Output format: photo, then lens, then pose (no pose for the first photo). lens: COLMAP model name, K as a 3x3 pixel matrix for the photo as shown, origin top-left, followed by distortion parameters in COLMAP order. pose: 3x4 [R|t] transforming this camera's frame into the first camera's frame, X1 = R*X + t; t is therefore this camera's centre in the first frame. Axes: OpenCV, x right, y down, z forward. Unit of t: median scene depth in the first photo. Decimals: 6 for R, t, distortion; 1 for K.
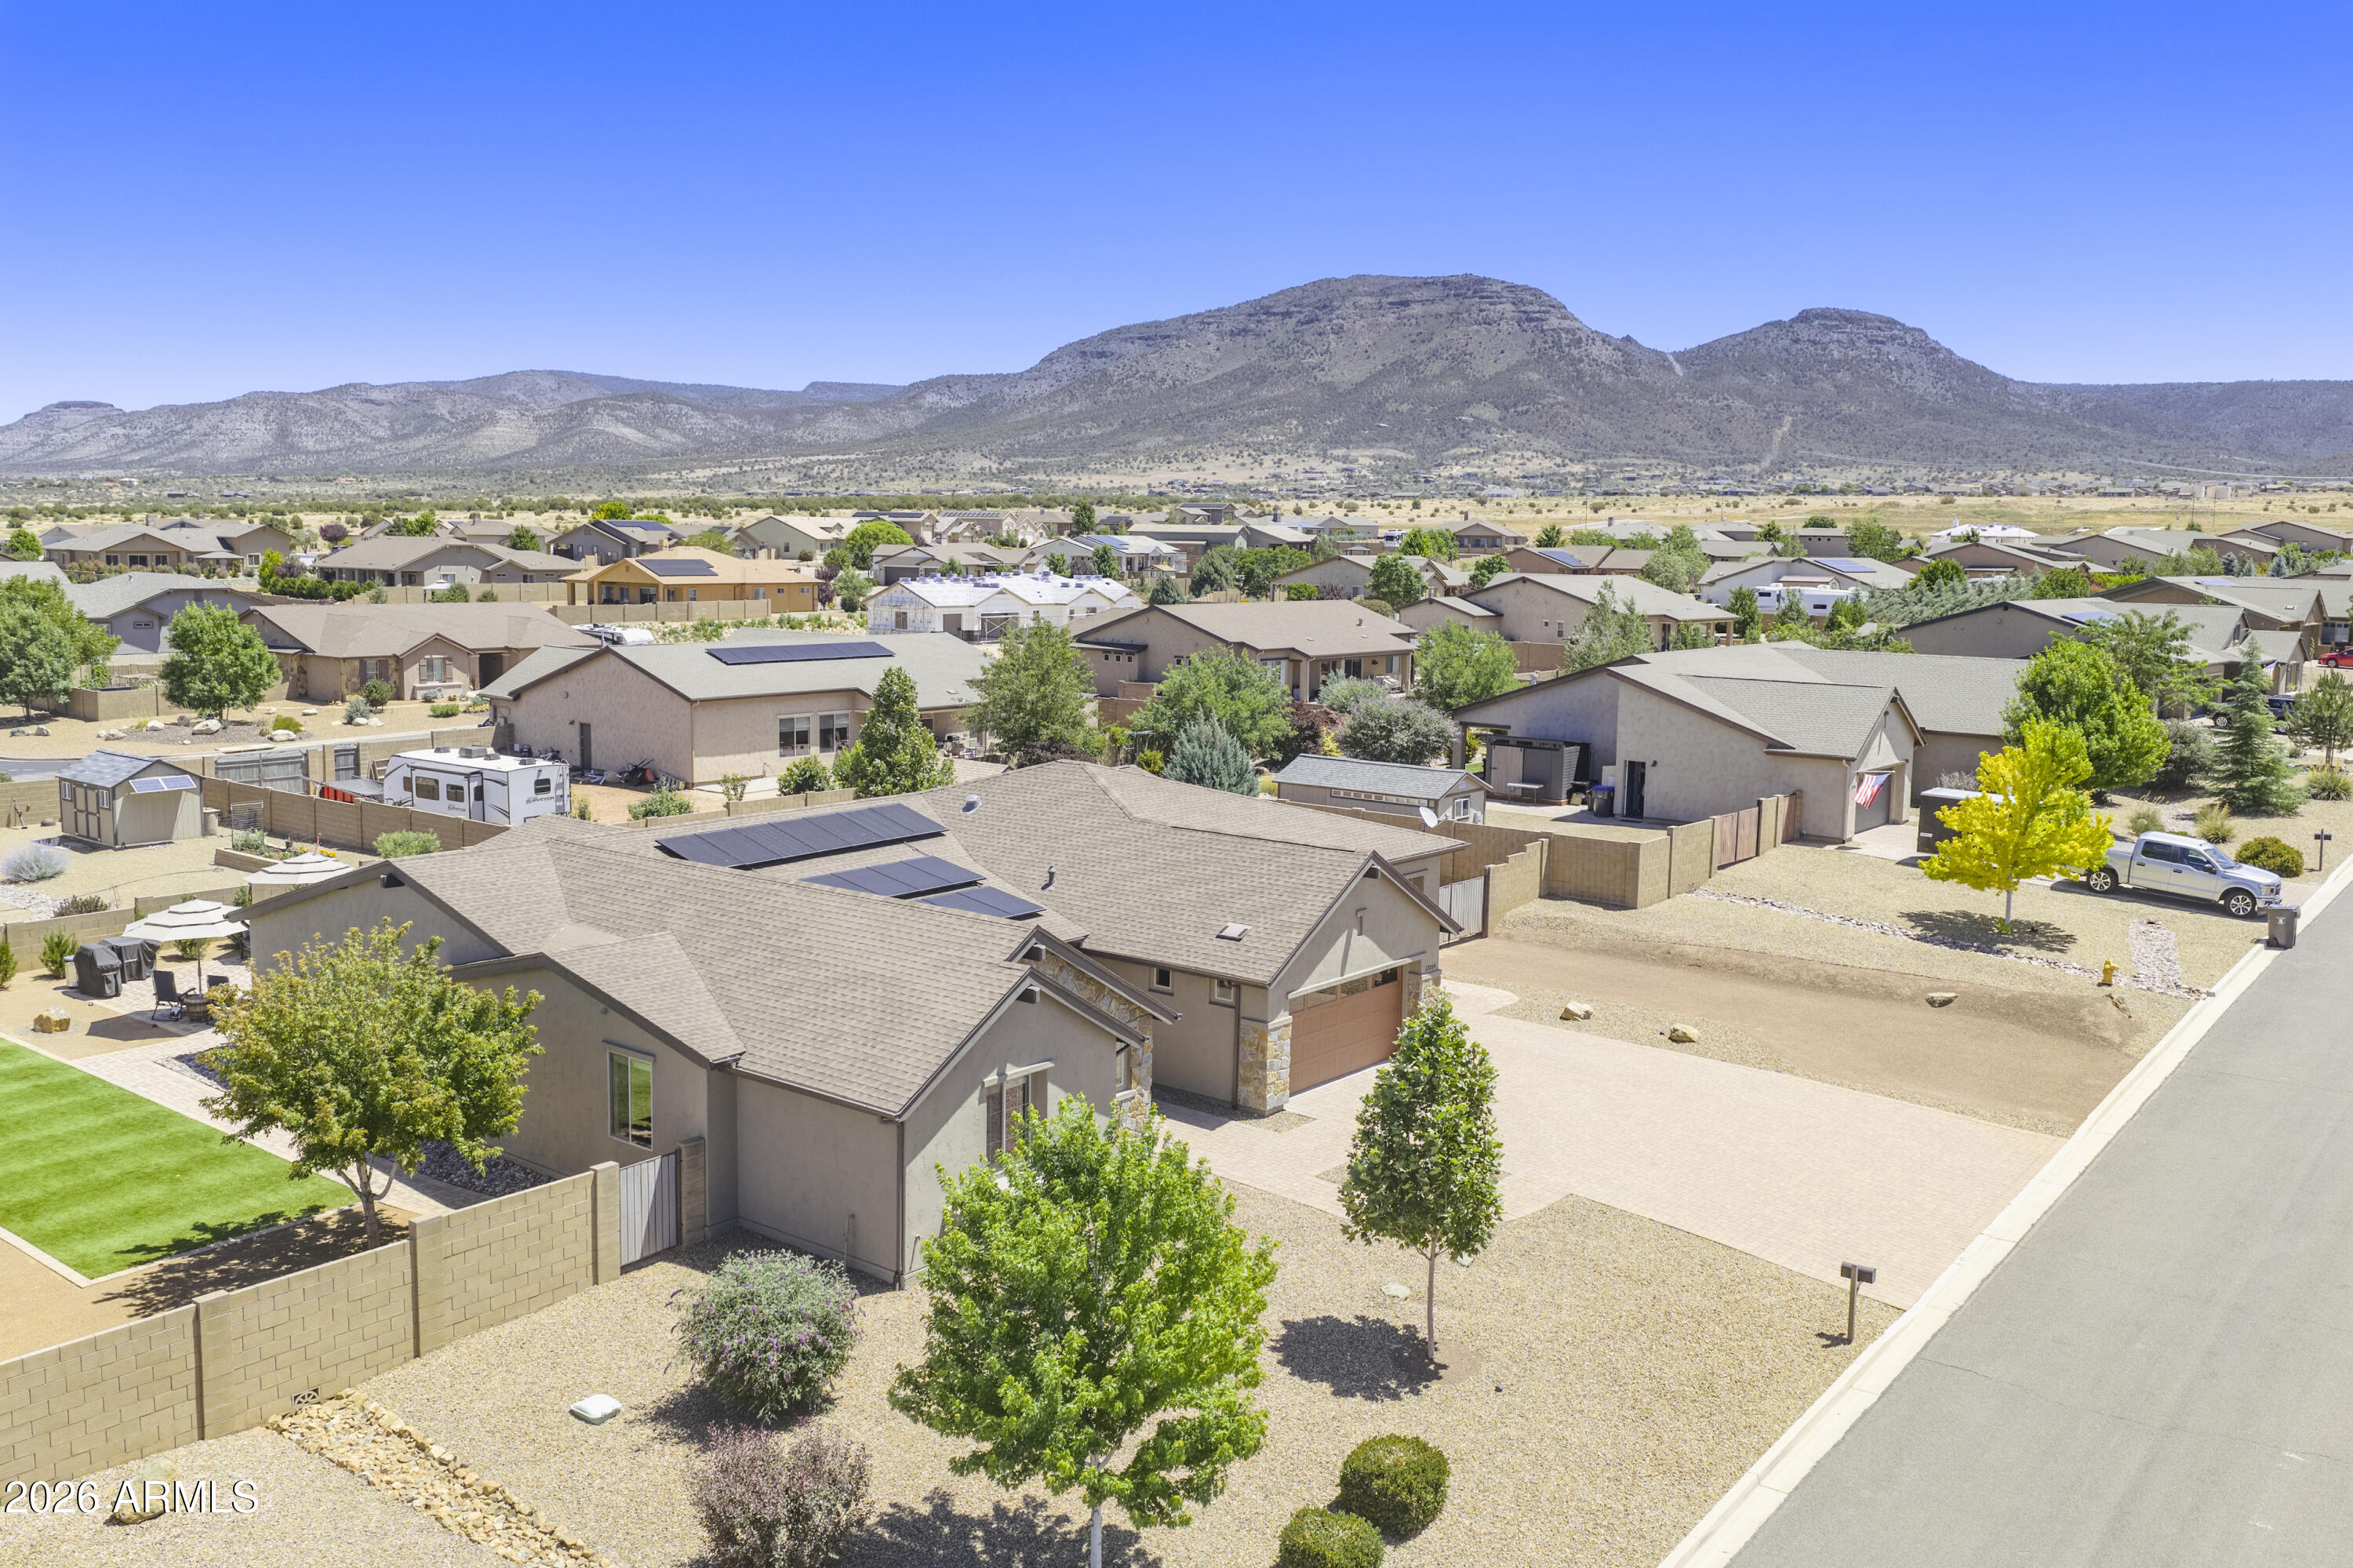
lens RADIAL K [[1939.5, 0, 1178.1], [0, 1939.5, 797.5], [0, 0, 1]] dist [0.017918, -0.037521]
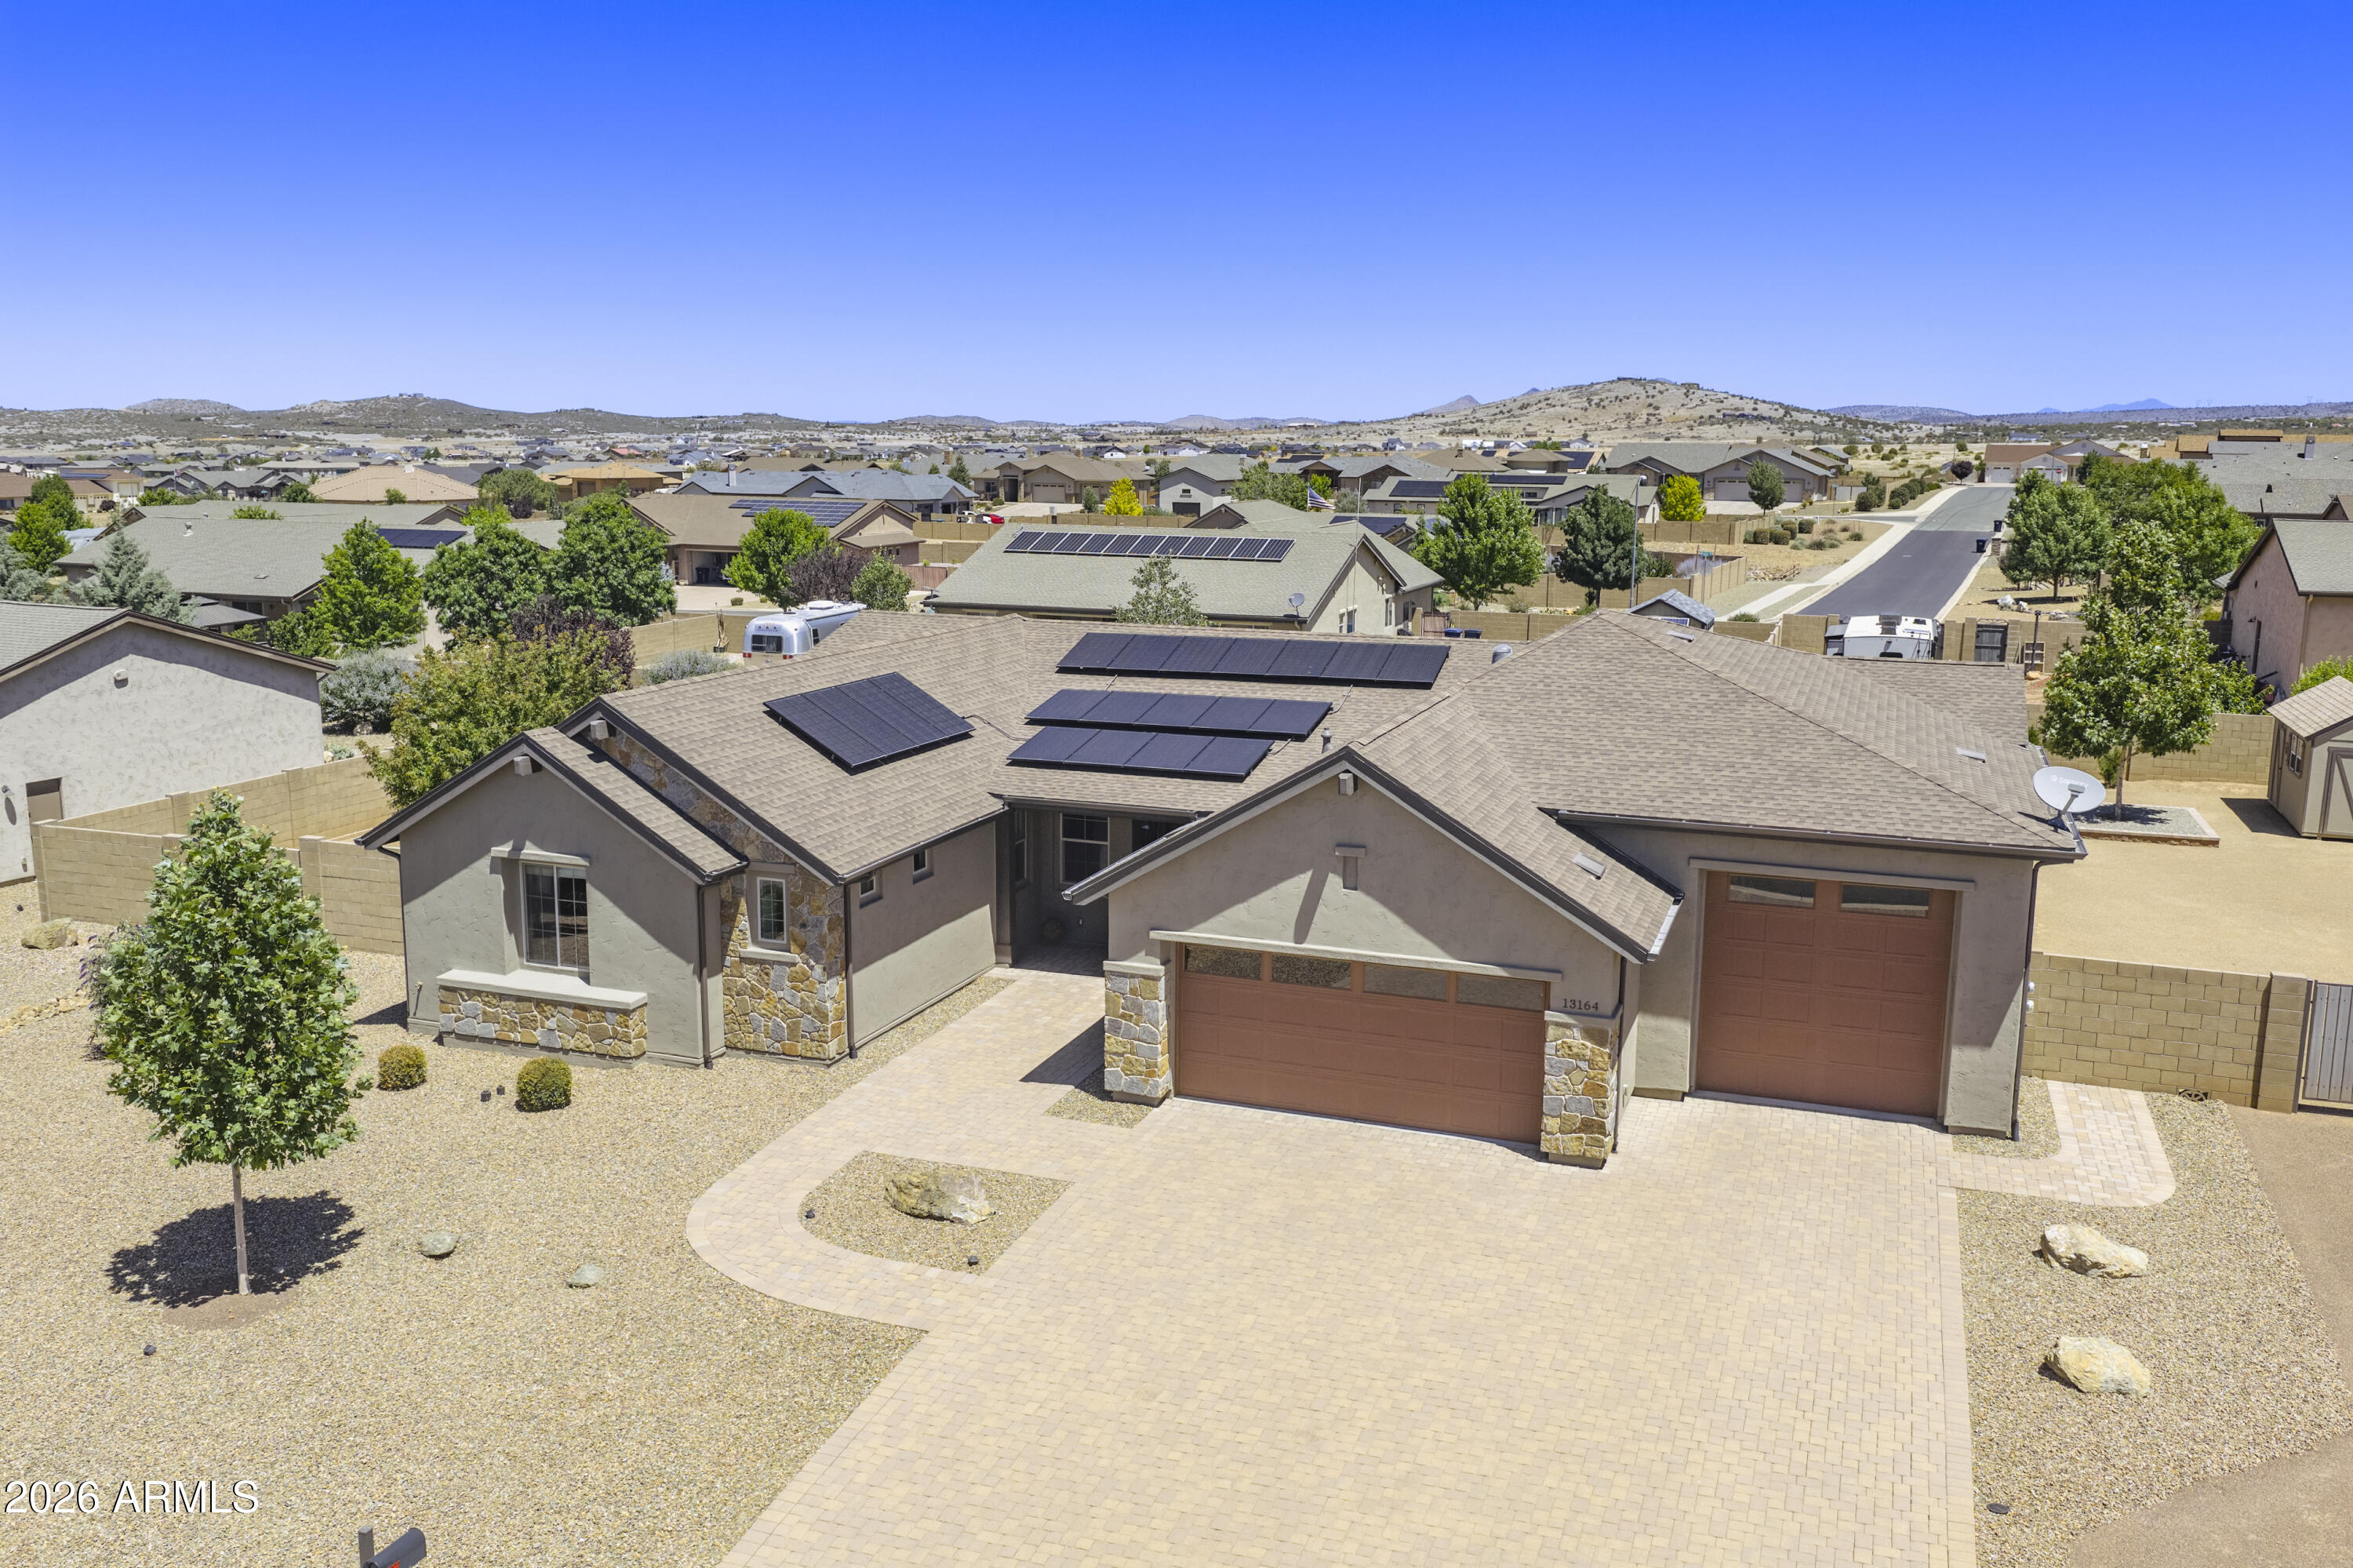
lens RADIAL K [[1939.5, 0, 1183.4], [0, 1939.5, 795.7], [0, 0, 1]] dist [0.017918, -0.037521]
pose [[0.311442, 0.162683, -0.936236, 0.155429], [-0.131644, 0.983123, 0.127039, -0.006333], [0.941103, 0.083685, 0.327602, 0.186614]]
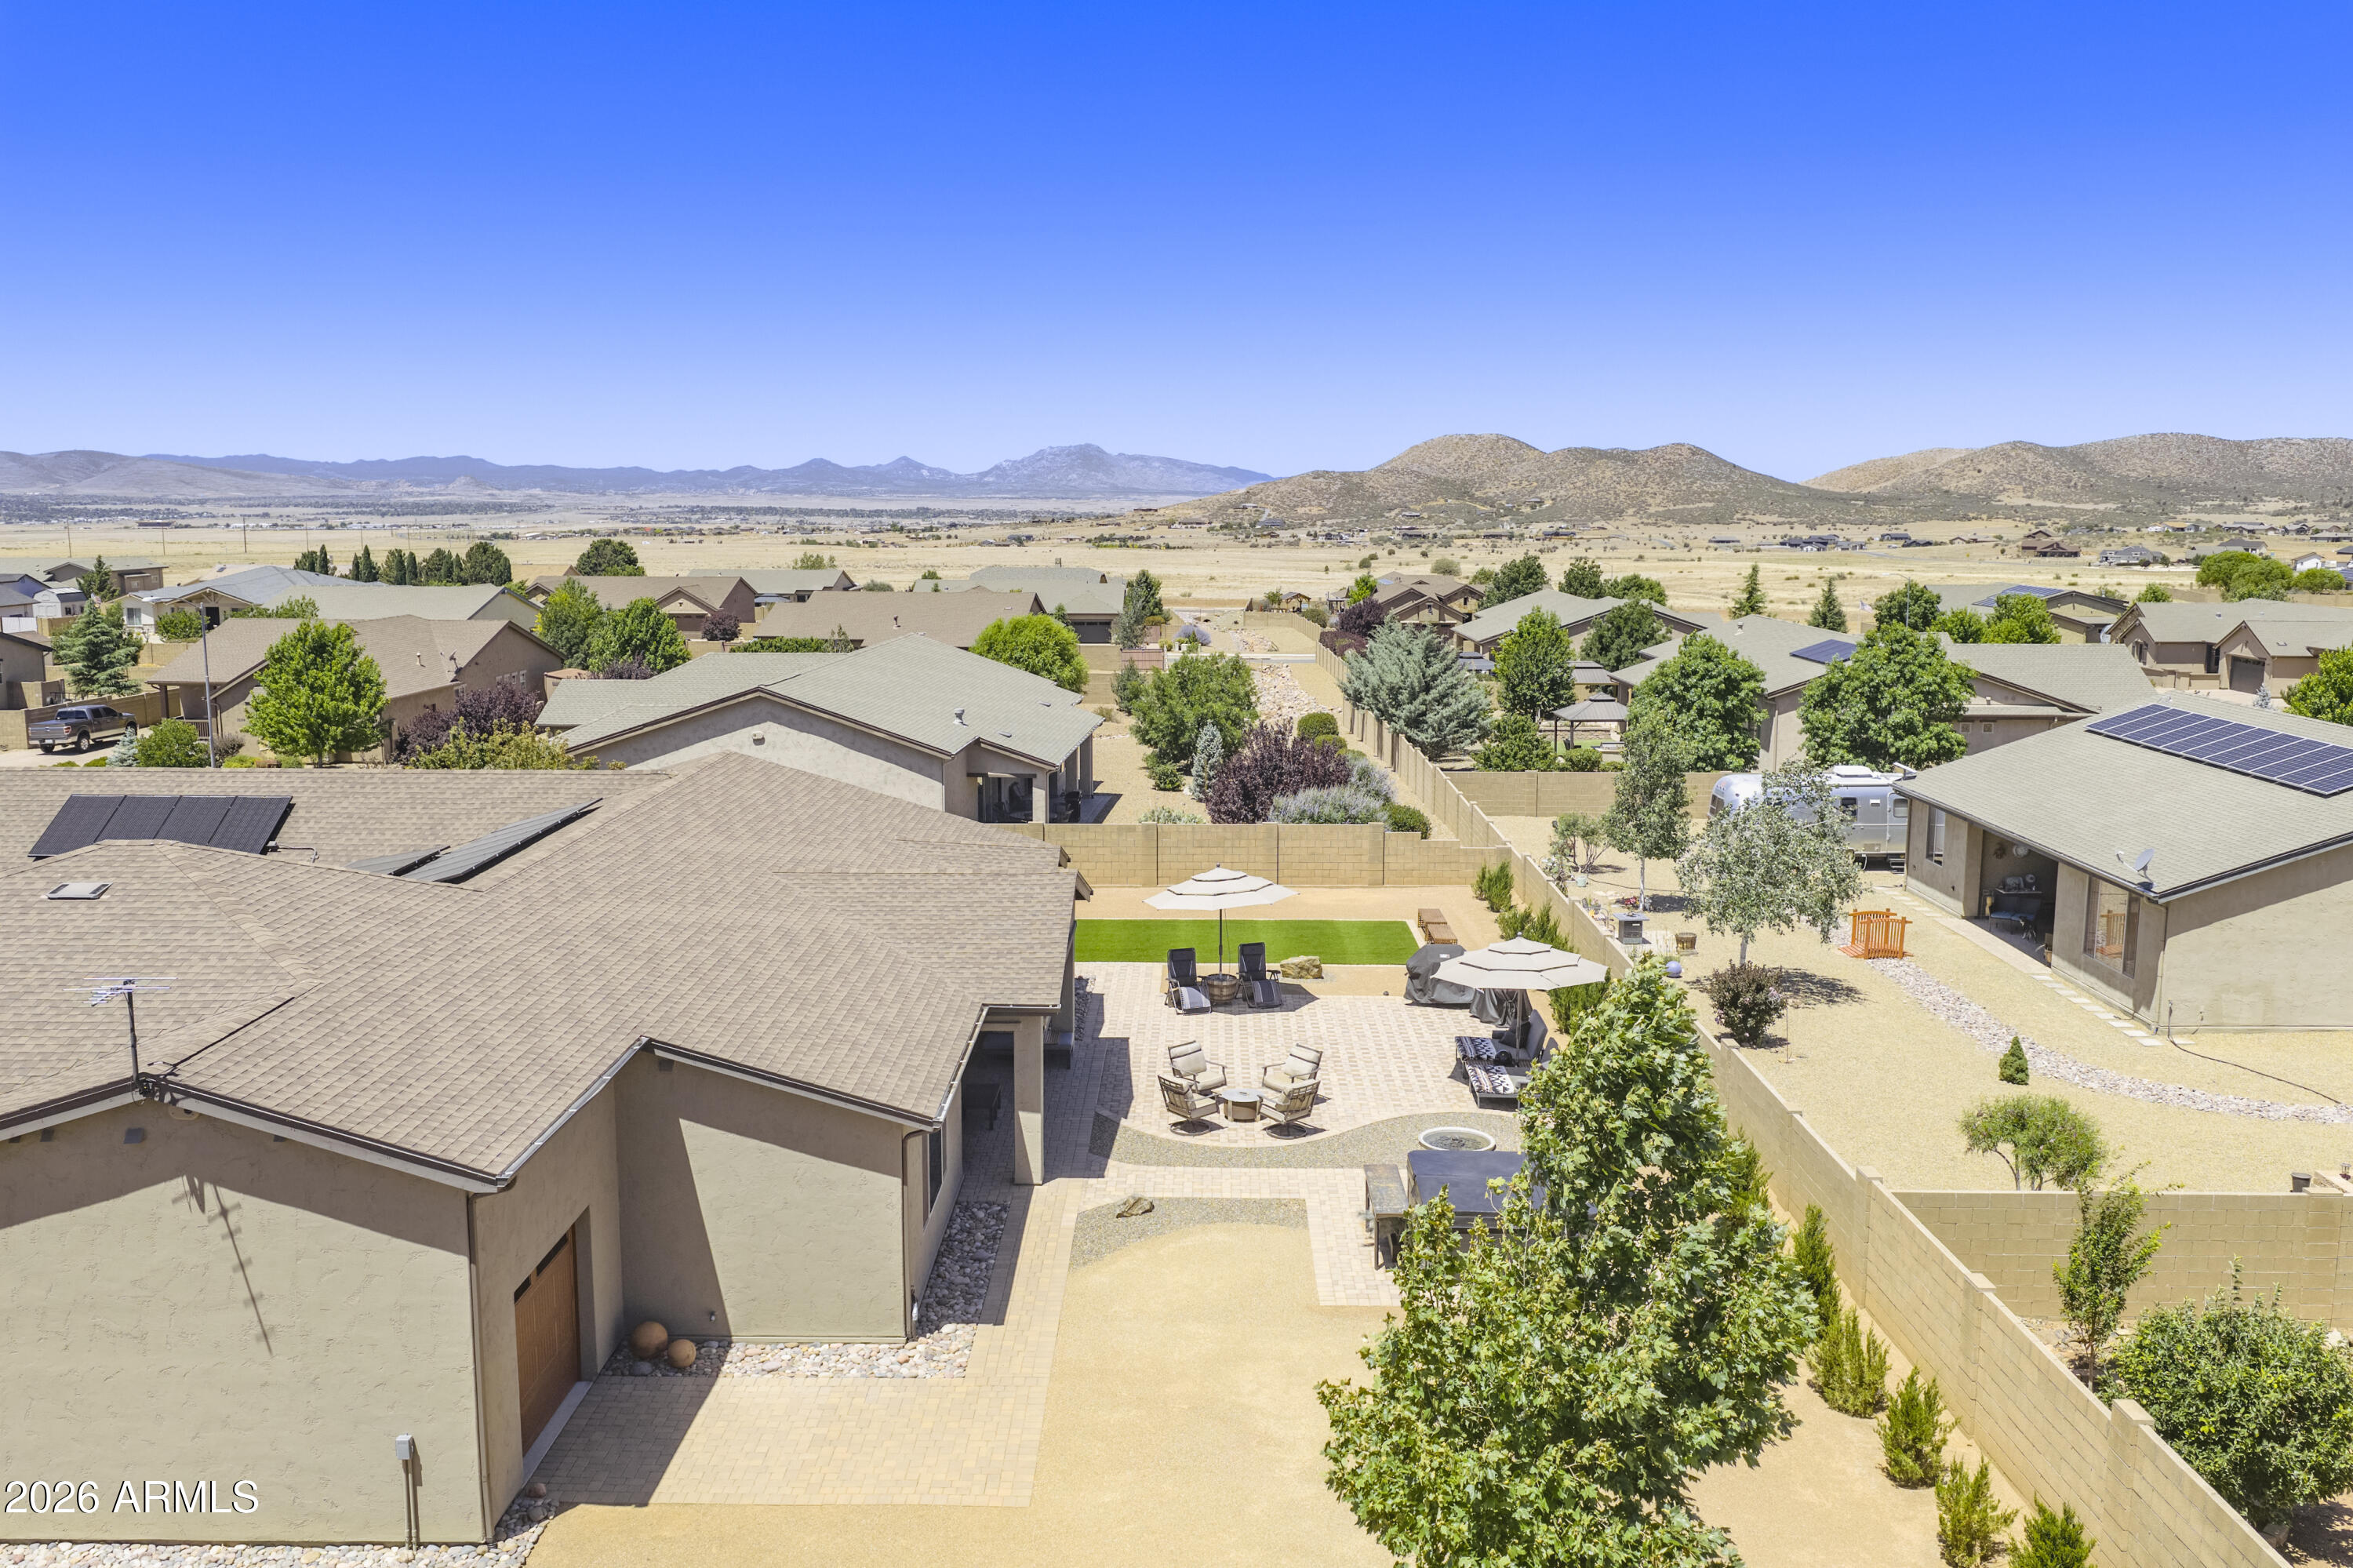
lens RADIAL K [[1939.5, 0, 1173.0], [0, 1939.5, 783.9], [0, 0, 1]] dist [0.017918, -0.037521]
pose [[-0.791824, 0.072916, -0.606381, 0.012132], [-0.098786, 0.964484, 0.244973, -0.054100], [0.602707, 0.253877, -0.756499, 0.446244]]
